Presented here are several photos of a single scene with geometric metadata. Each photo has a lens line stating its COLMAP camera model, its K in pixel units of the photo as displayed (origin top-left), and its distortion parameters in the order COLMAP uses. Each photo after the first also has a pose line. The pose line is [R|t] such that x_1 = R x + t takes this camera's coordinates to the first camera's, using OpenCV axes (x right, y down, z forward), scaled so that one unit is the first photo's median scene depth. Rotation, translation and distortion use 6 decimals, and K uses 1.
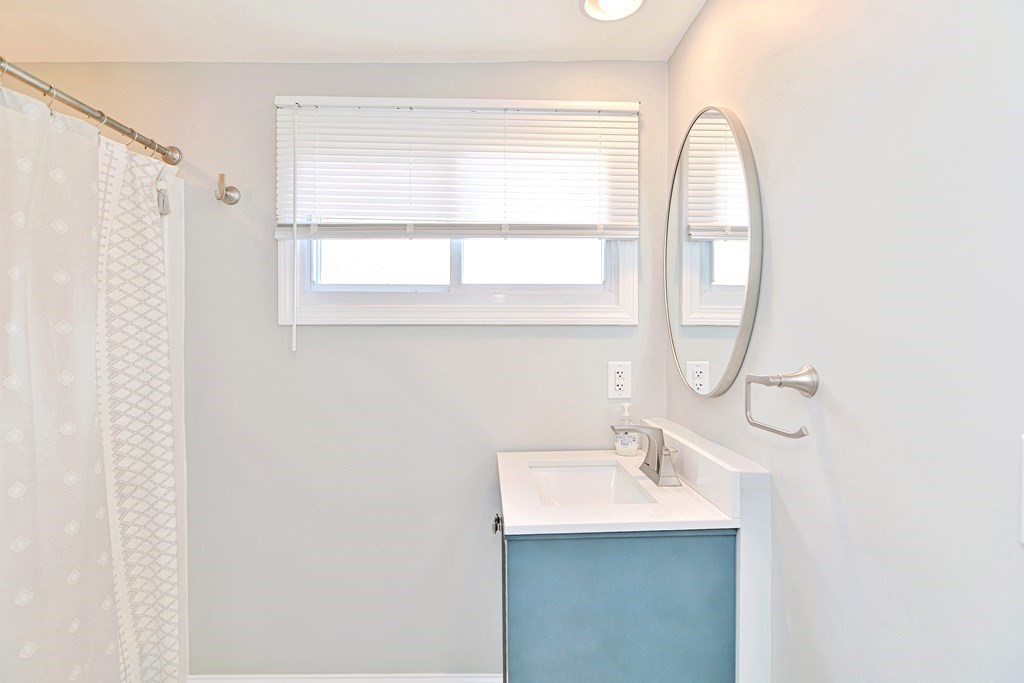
lens RADIAL K [[484.7, 0, 511.4], [0, 484.7, 329.1], [0, 0, 1]] dist [-0.000458, -0.012495]
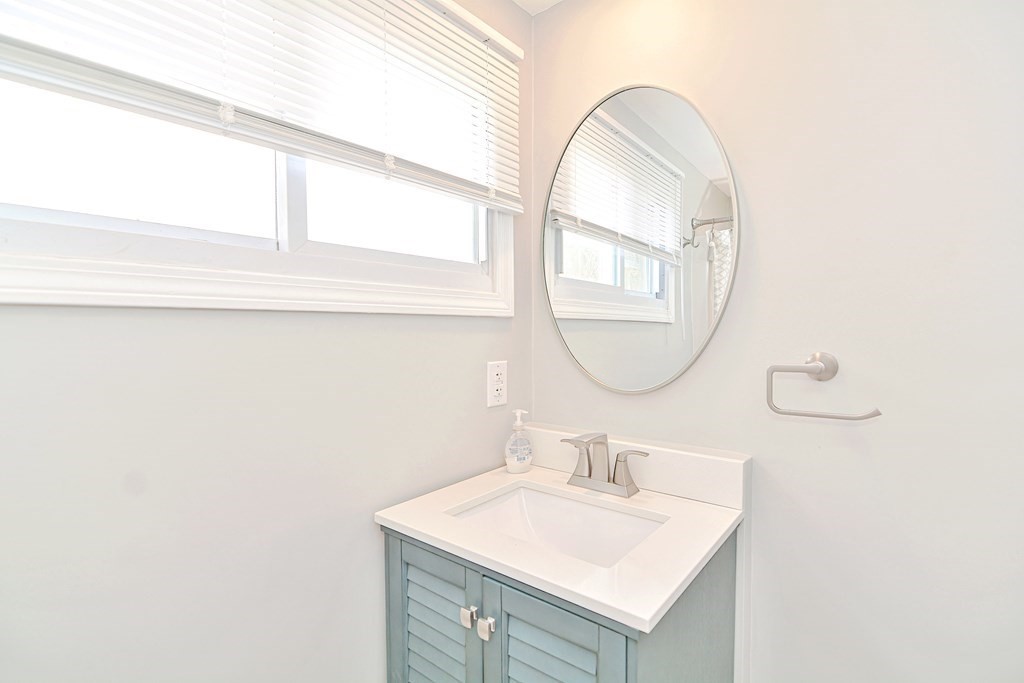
lens RADIAL K [[493.9, 0, 518.6], [0, 493.9, 333.2], [0, 0, 1]] dist [-0.002417, -0.005787]
pose [[0.653021, -0.006641, 0.757311, -0.384752], [-0.003105, 0.999930, 0.011446, 0.010492], [-0.757333, -0.009826, 0.652955, 0.431100]]
